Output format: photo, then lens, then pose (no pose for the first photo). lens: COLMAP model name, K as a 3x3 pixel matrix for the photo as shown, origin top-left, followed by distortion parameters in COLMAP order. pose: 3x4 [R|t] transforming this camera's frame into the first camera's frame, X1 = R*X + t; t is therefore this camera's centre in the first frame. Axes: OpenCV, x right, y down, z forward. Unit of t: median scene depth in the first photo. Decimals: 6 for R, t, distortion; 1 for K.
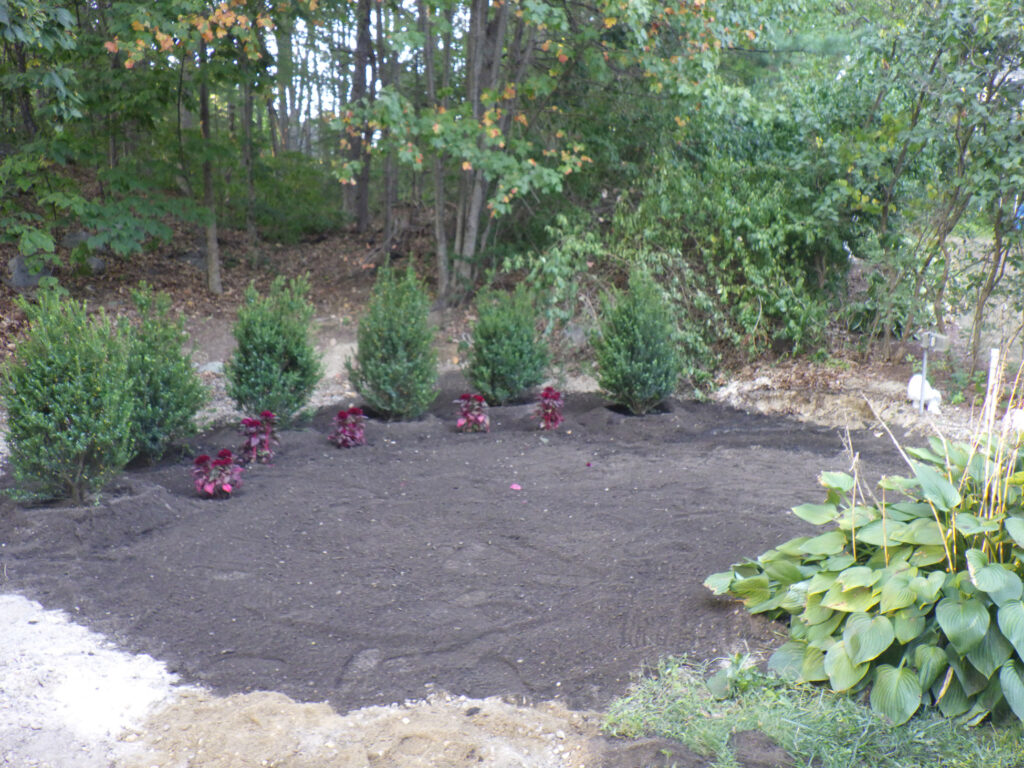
lens RADIAL K [[850.4, 0, 513.8], [0, 850.4, 383.6], [0, 0, 1]] dist [0.007515, 0.004617]
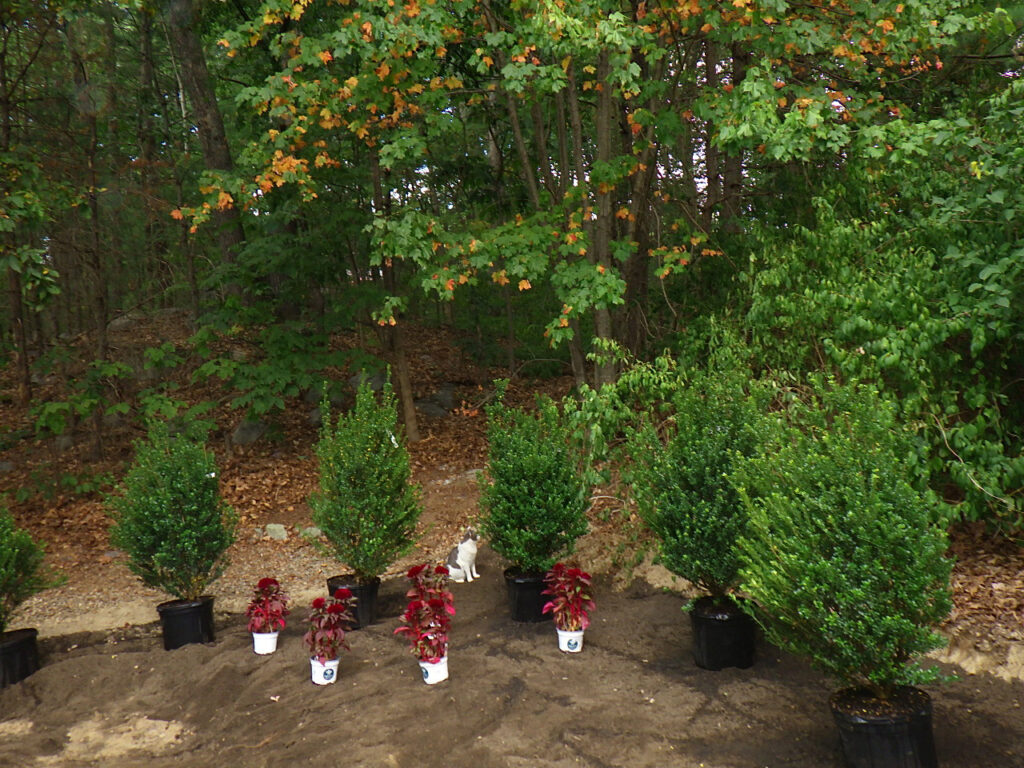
lens RADIAL K [[850.4, 0, 511.2], [0, 850.4, 385.7], [0, 0, 1]] dist [0.007515, 0.004617]
pose [[0.877658, -0.070951, -0.474007, 0.312787], [0.005375, 0.990377, -0.138290, -0.062027], [0.479257, 0.118823, 0.869594, 0.352428]]
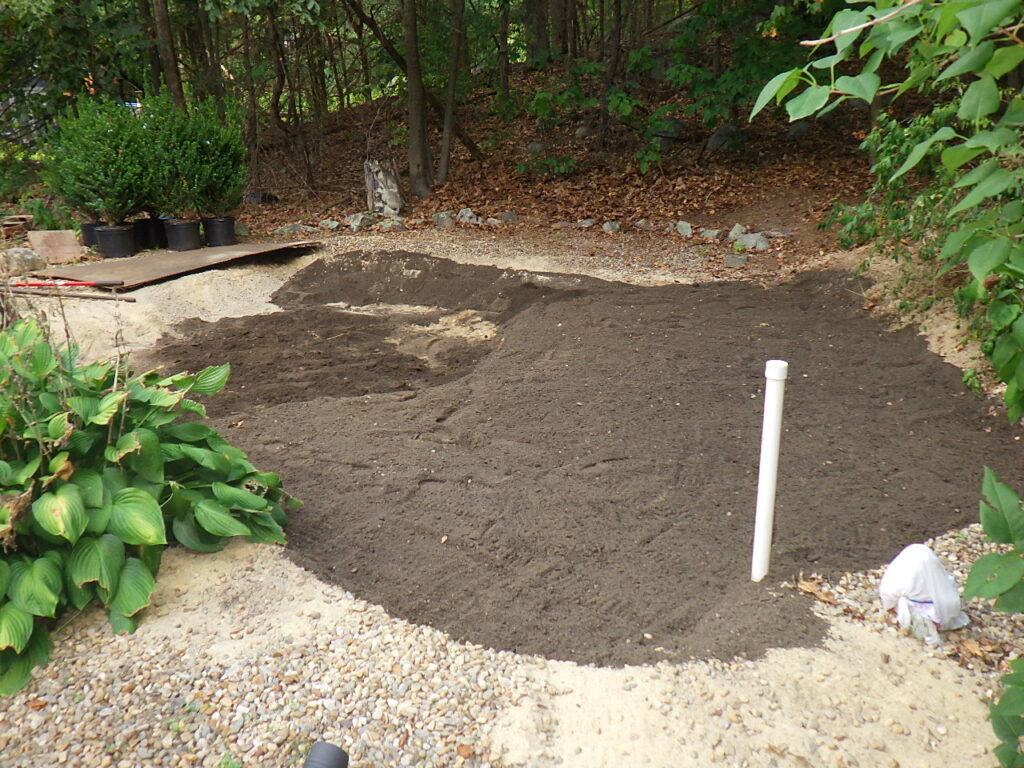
lens RADIAL K [[850.4, 0, 511.9], [0, 850.4, 384.1], [0, 0, 1]] dist [0.007515, 0.004617]
pose [[0.341283, 0.280533, -0.897122, 0.592131], [-0.152070, 0.958330, 0.241822, -0.073036], [0.927578, 0.053896, 0.369722, 0.487012]]
